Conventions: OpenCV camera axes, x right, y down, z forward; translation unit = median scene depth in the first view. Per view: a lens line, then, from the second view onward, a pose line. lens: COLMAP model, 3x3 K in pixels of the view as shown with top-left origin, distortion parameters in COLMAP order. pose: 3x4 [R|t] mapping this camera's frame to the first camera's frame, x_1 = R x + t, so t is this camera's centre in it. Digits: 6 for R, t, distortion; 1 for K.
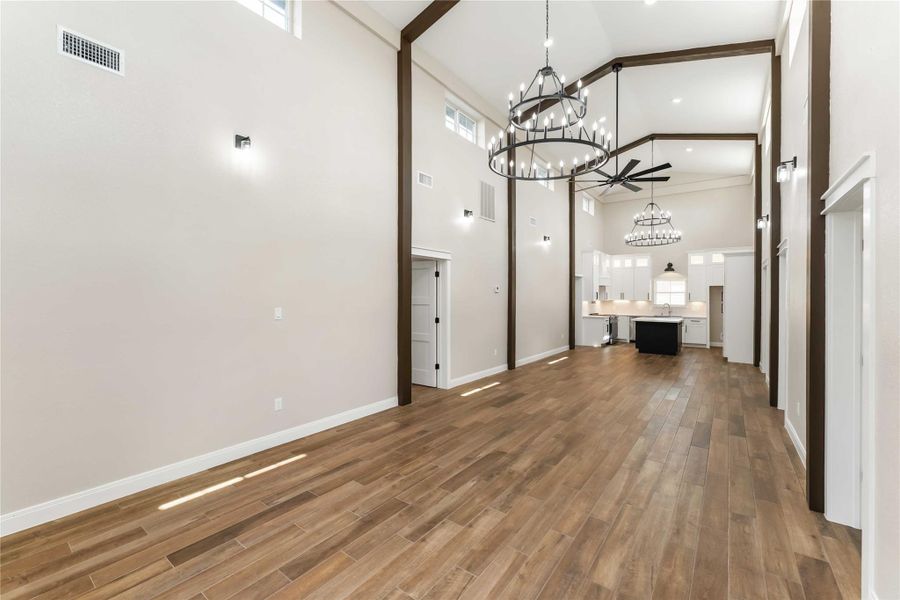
lens RADIAL K [[371.0, 0, 448.3], [0, 371.0, 298.2], [0, 0, 1]] dist [0.002474, -0.000368]
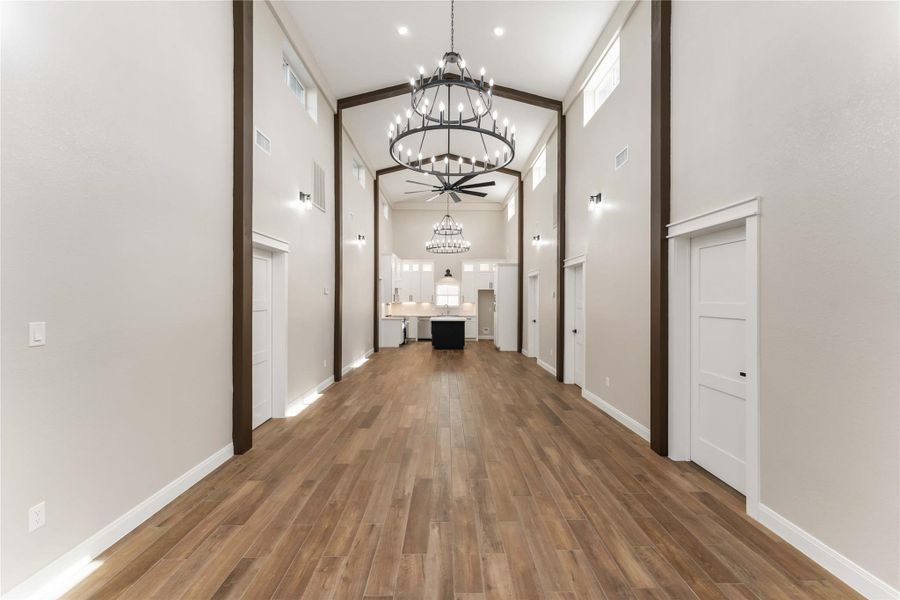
lens RADIAL K [[371.0, 0, 447.4], [0, 371.0, 299.1], [0, 0, 1]] dist [0.002474, -0.000368]
pose [[0.798877, -0.003429, 0.601485, -0.320271], [0.005667, 0.999982, -0.001825, -0.001171], [-0.601468, 0.004867, 0.798882, 0.273601]]
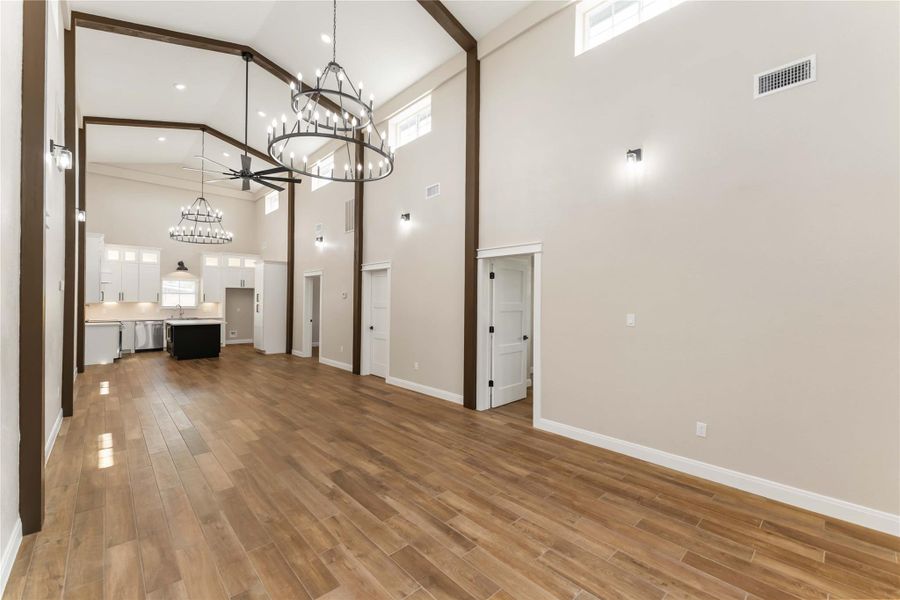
lens RADIAL K [[371.0, 0, 447.9], [0, 371.0, 302.9], [0, 0, 1]] dist [0.002474, -0.000368]
pose [[0.182652, -0.011285, 0.983113, -0.667985], [-0.000983, 0.999932, 0.011661, -0.007557], [-0.983177, -0.003097, 0.182629, 0.549823]]
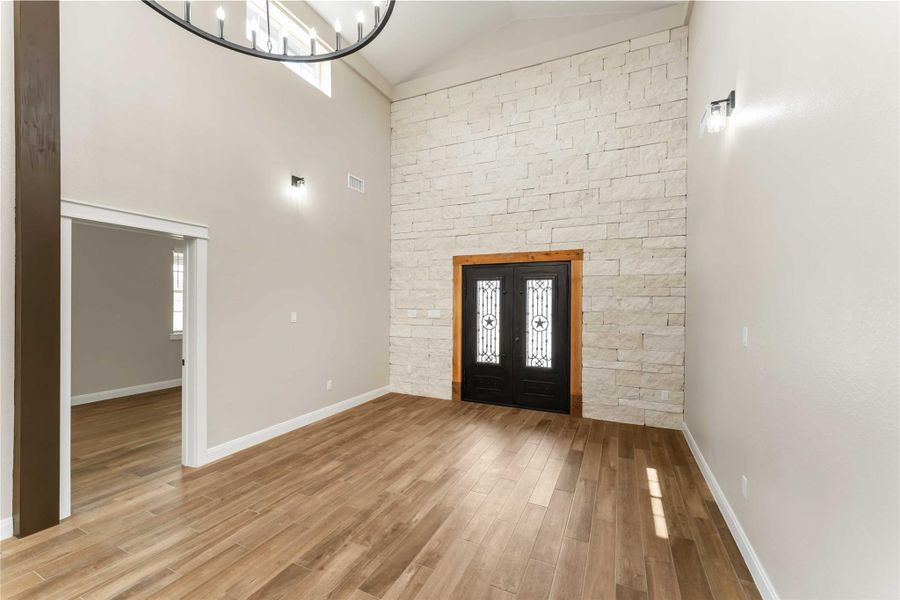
lens RADIAL K [[371.0, 0, 447.8], [0, 371.0, 301.9], [0, 0, 1]] dist [0.002474, -0.000368]
pose [[-0.978816, -0.014104, -0.204257, 0.144290], [-0.014940, 0.999885, 0.002550, -0.009788], [0.204198, 0.005548, -0.978914, 1.506597]]
